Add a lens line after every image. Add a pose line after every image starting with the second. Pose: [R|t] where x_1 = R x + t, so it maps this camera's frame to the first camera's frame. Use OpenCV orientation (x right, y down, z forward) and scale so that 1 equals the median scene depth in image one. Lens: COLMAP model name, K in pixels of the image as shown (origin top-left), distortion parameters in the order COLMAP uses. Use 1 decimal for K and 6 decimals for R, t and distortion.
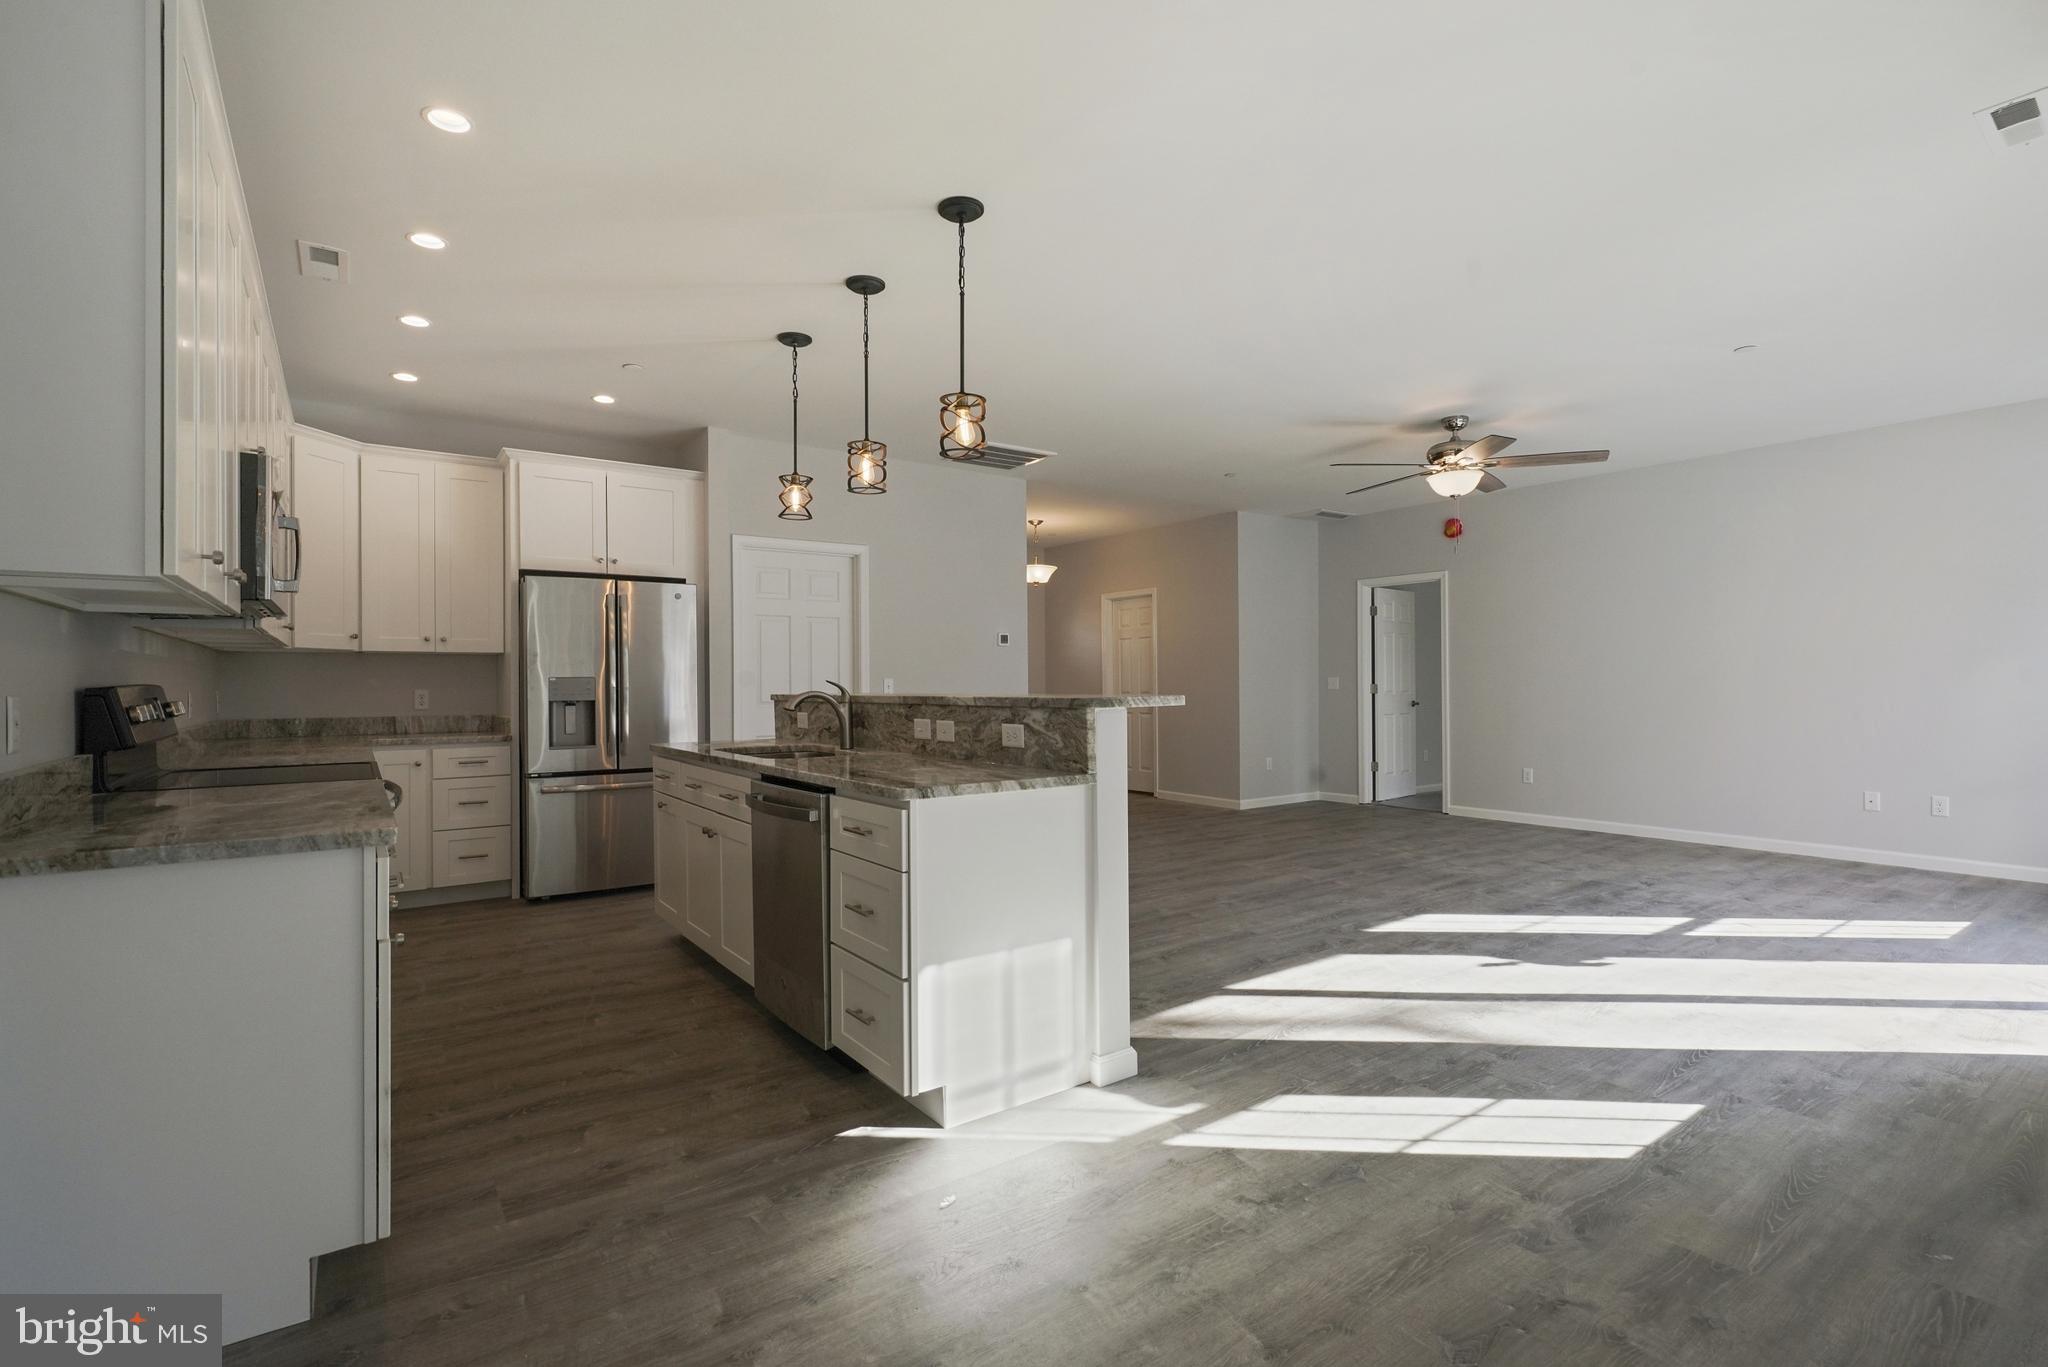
lens RADIAL K [[941.0, 0, 1020.0], [0, 941.0, 689.9], [0, 0, 1]] dist [-0.015001, 0.003389]
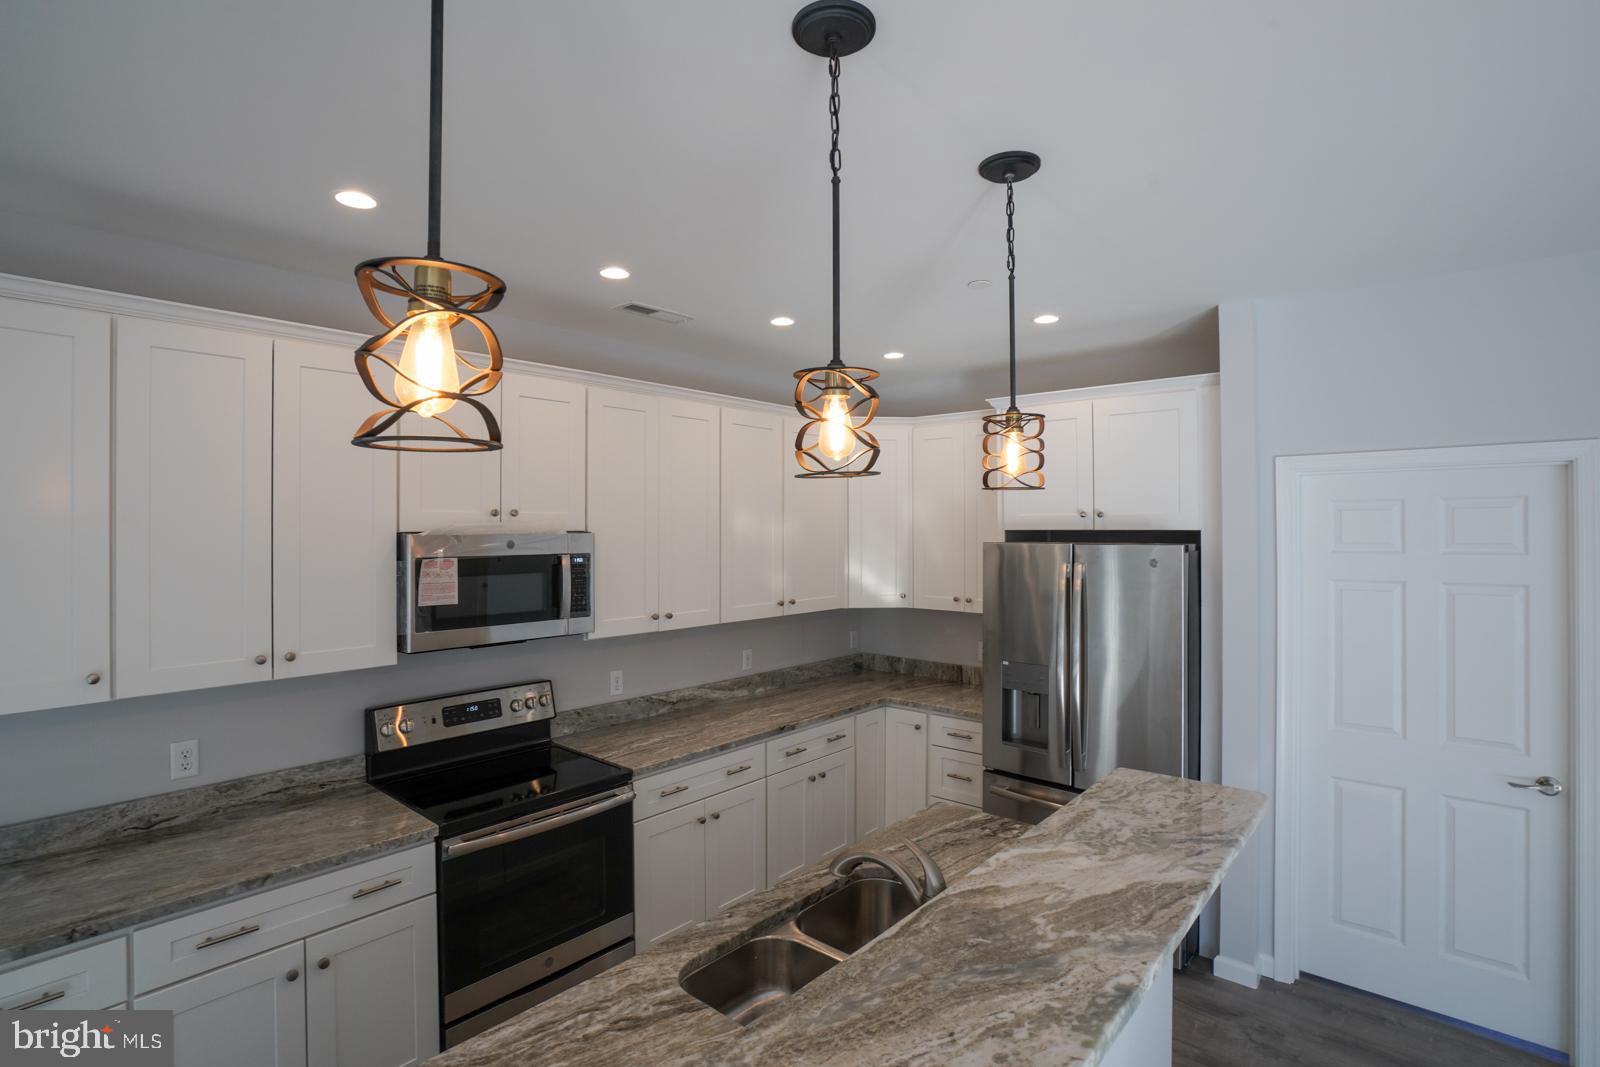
lens RADIAL K [[769.0, 0, 782.6], [0, 769.0, 527.4], [0, 0, 1]] dist [-0.037341, 0.009242]
pose [[0.220524, 0.001153, -0.975381, 0.138882], [-0.002558, 0.999997, 0.000604, -0.136847], [0.975378, 0.002362, 0.220526, 0.657275]]
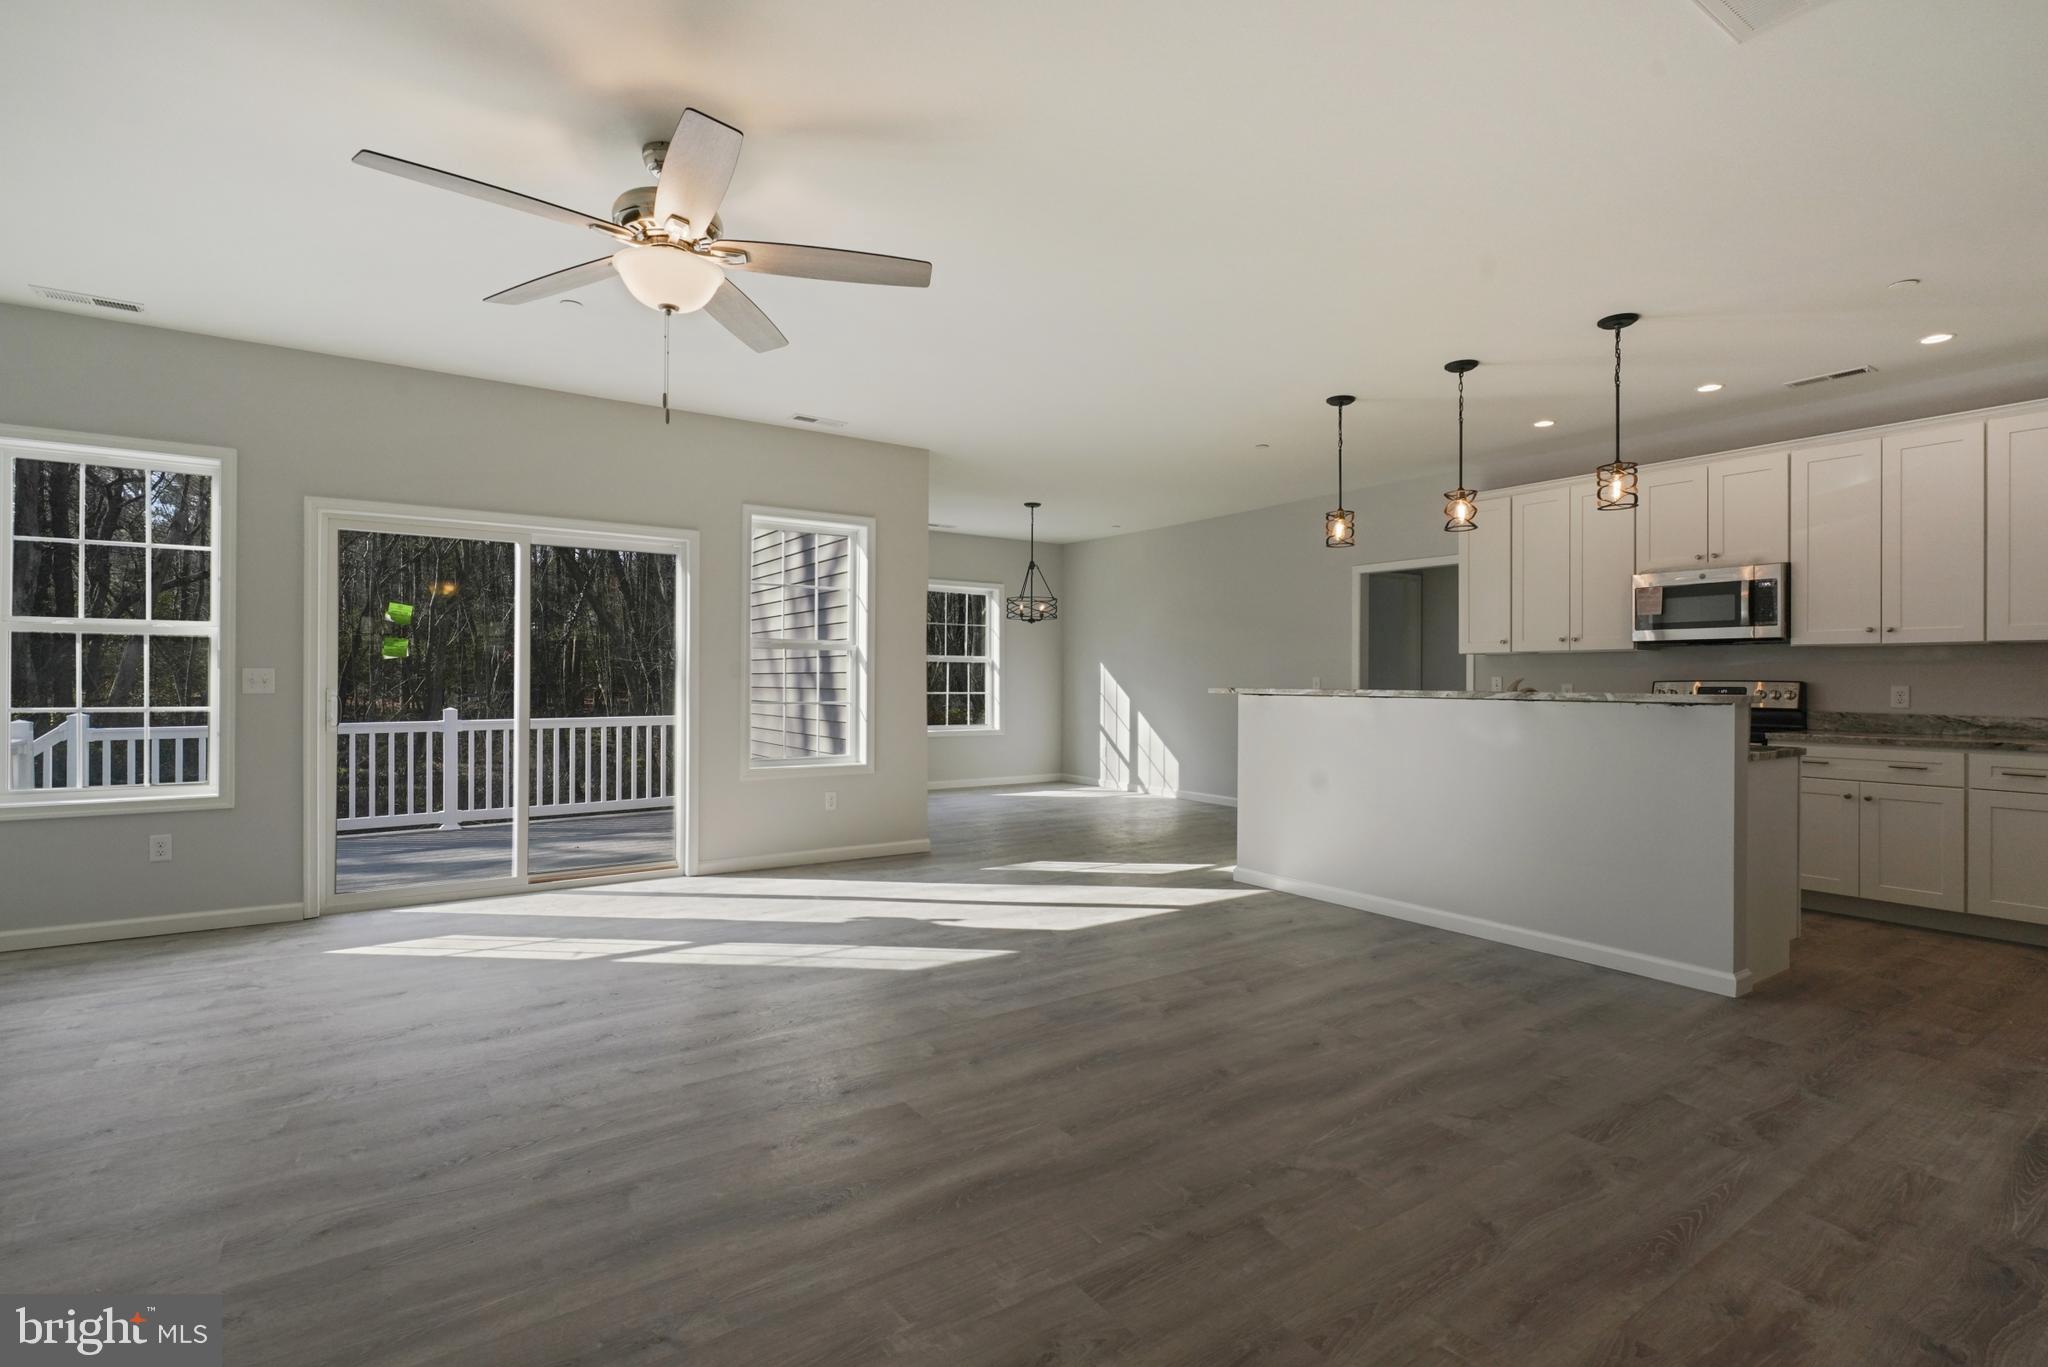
lens RADIAL K [[941.0, 0, 1004.6], [0, 941.0, 678.8], [0, 0, 1]] dist [-0.015001, 0.003389]
pose [[-0.999696, 0.002763, 0.024498, 0.311664], [0.002948, 0.999968, 0.007493, -0.015874], [-0.024476, 0.007563, -0.999672, 1.677291]]
